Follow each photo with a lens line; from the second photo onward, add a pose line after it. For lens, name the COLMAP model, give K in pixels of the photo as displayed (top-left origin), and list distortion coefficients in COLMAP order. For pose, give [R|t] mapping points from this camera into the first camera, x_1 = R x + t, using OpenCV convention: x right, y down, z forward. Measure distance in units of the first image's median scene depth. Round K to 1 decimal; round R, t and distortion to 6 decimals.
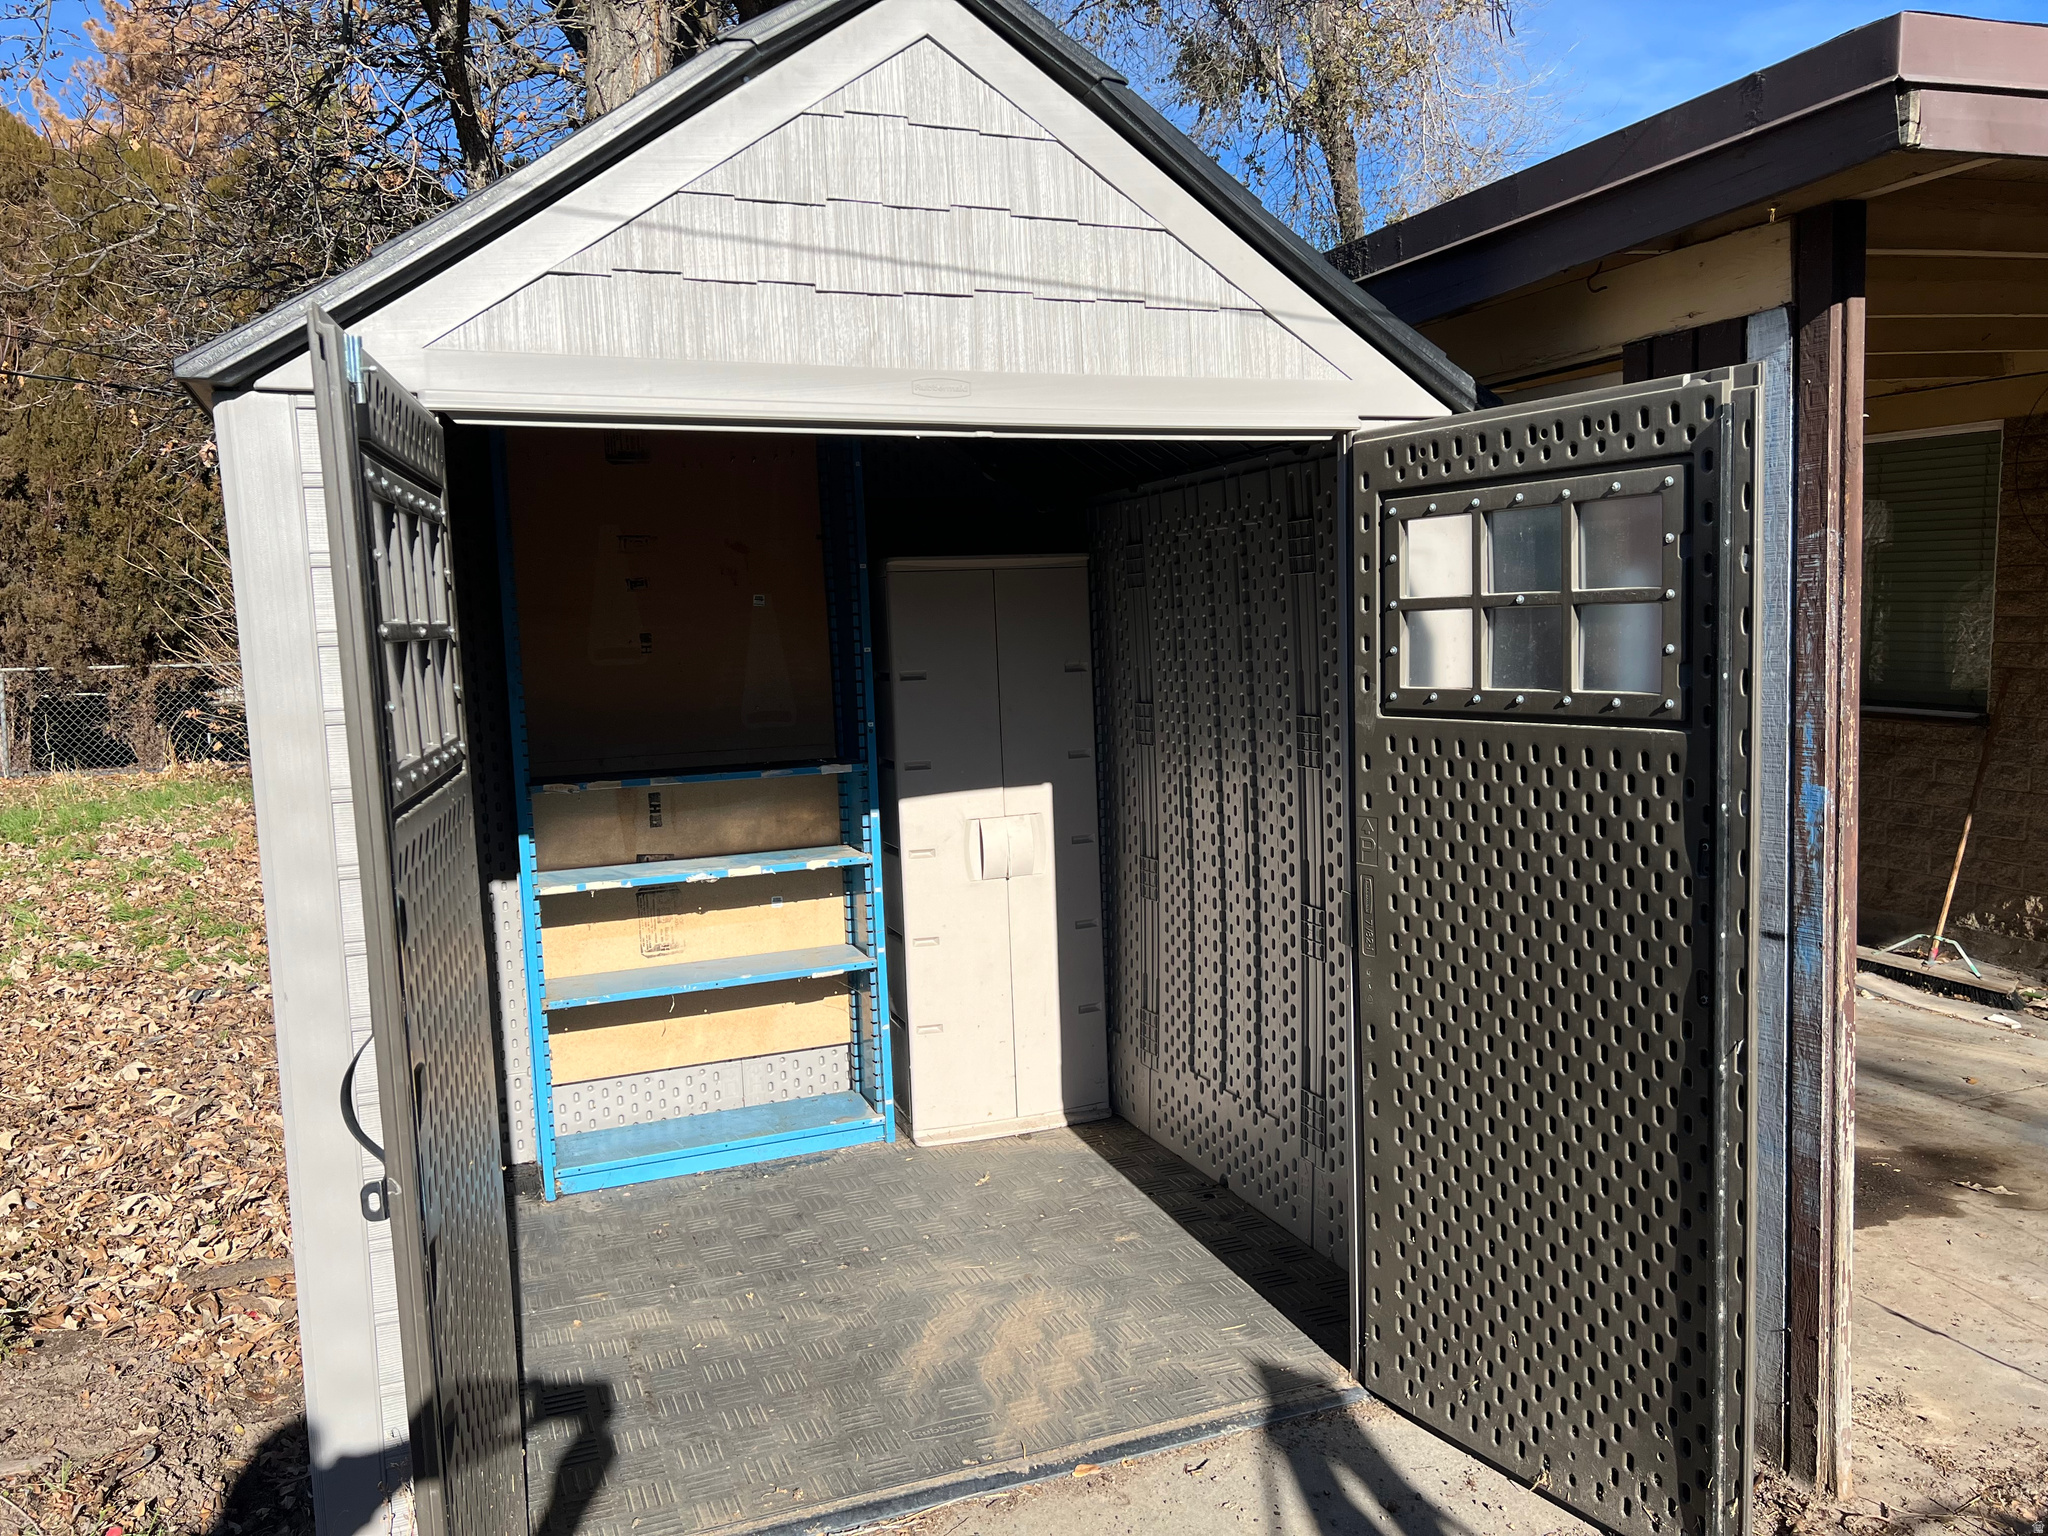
lens RADIAL K [[1534.2, 0, 1027.0], [0, 1534.2, 774.2], [0, 0, 1]] dist [0.001981, -0.001155]
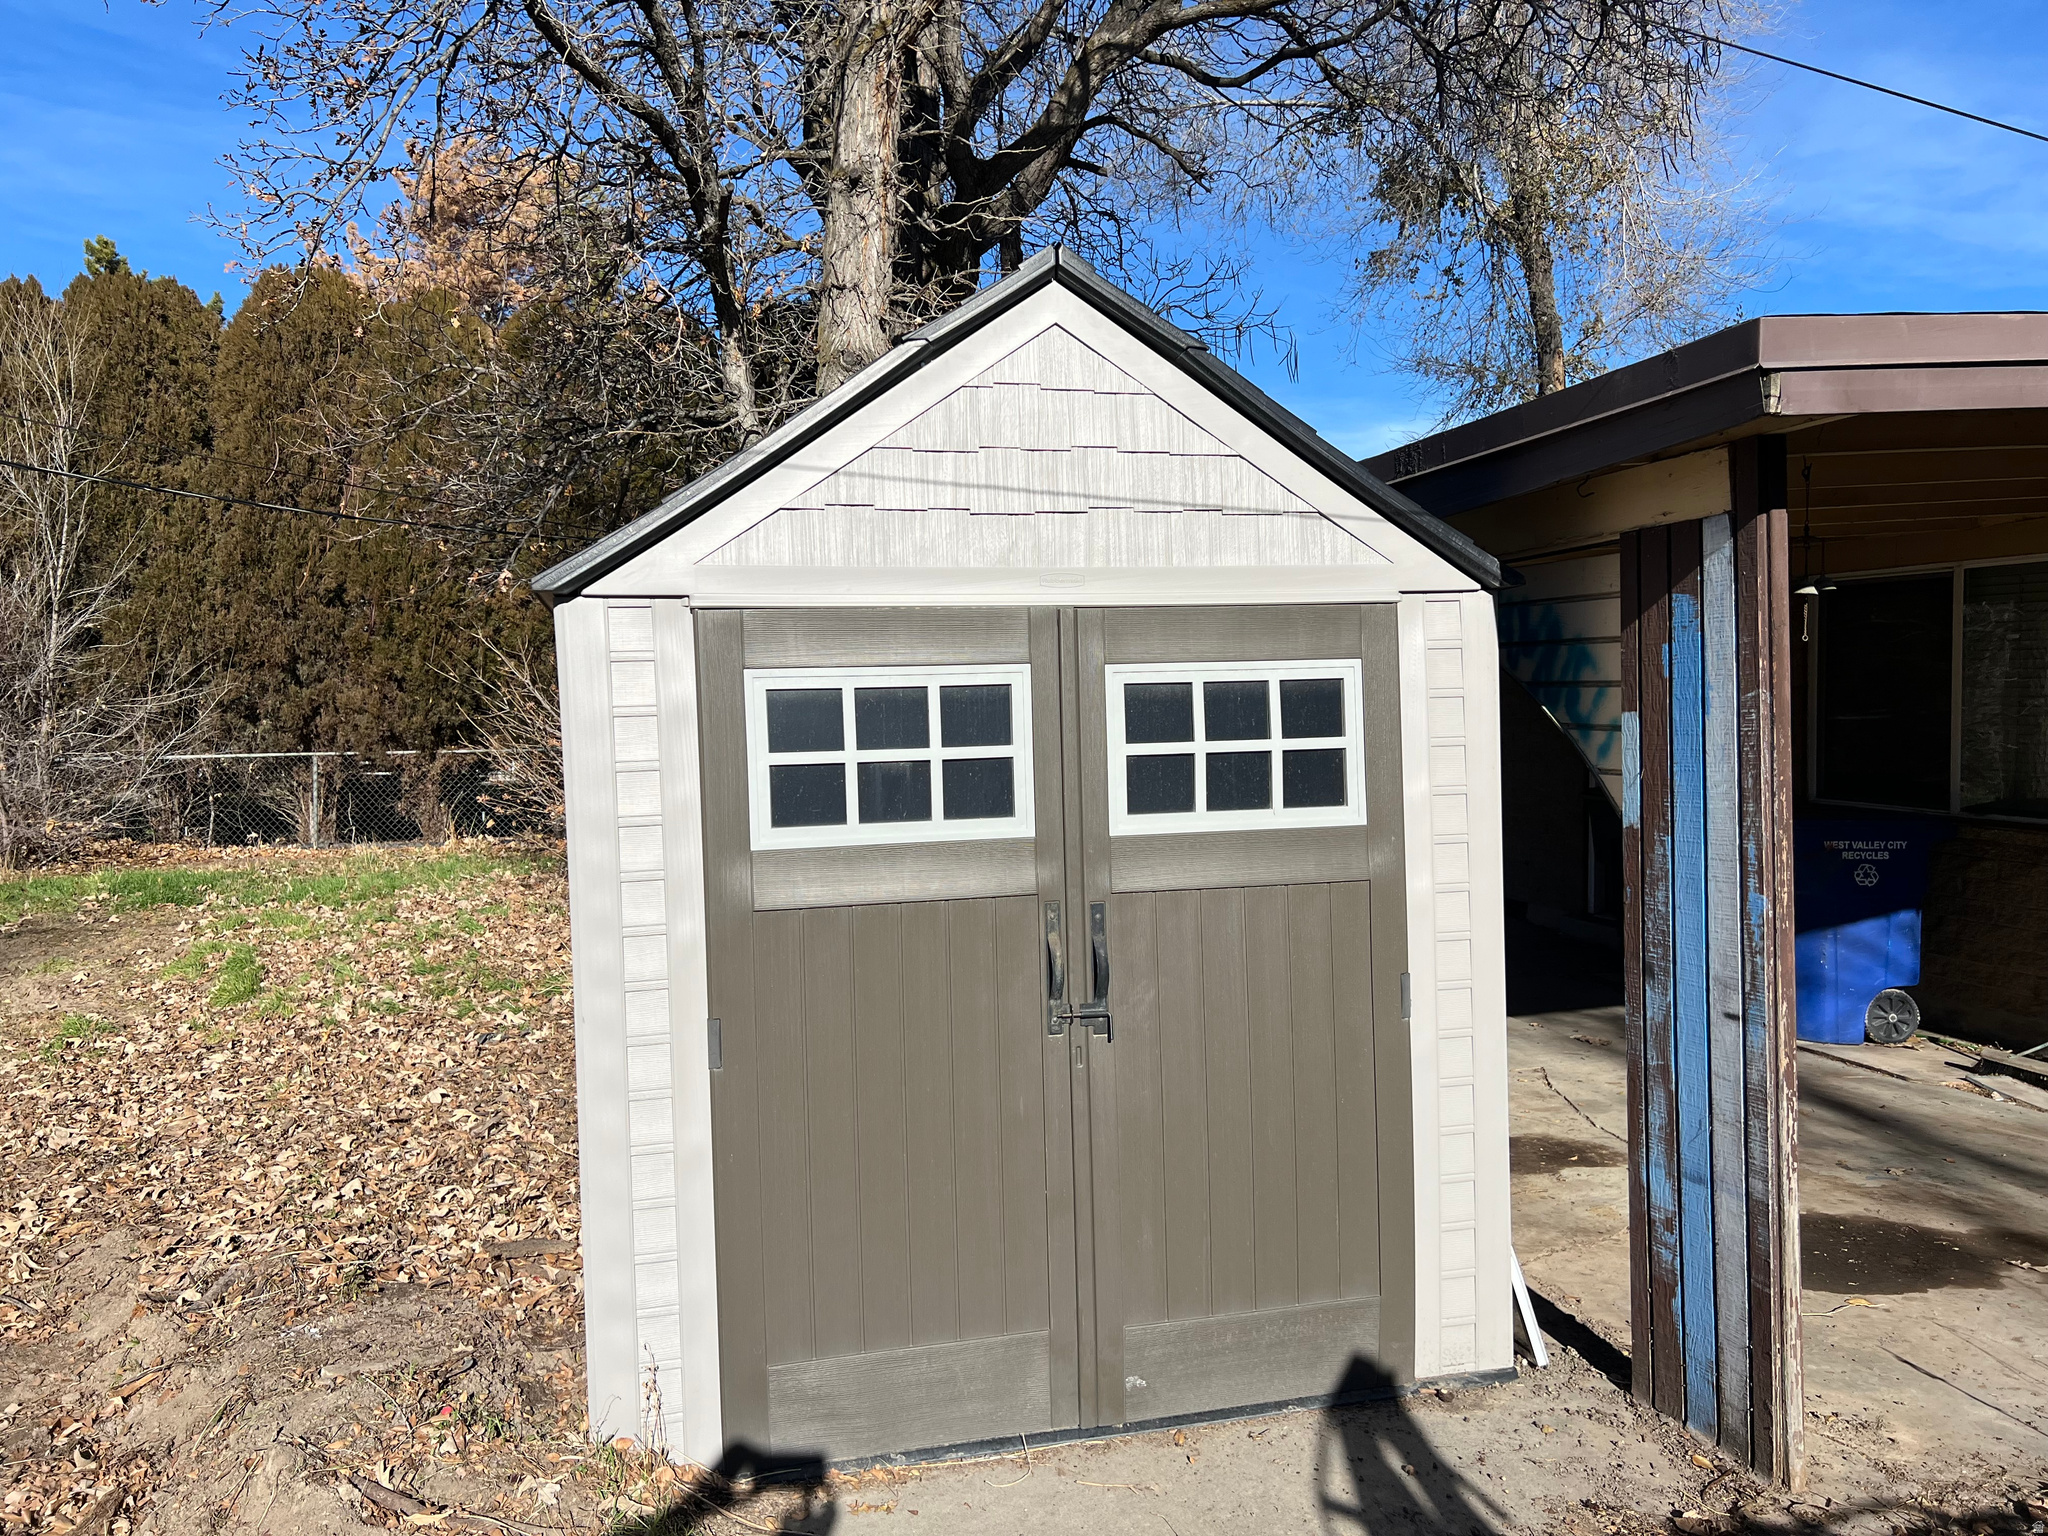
lens RADIAL K [[1527.1, 0, 1025.1], [0, 1527.1, 761.4], [0, 0, 1]] dist [0.038364, -0.057465]
pose [[0.989775, 0.010712, -0.142233, 0.076269], [-0.019700, 0.997886, -0.061936, -0.008273], [0.141269, 0.064104, 0.987894, -0.231239]]
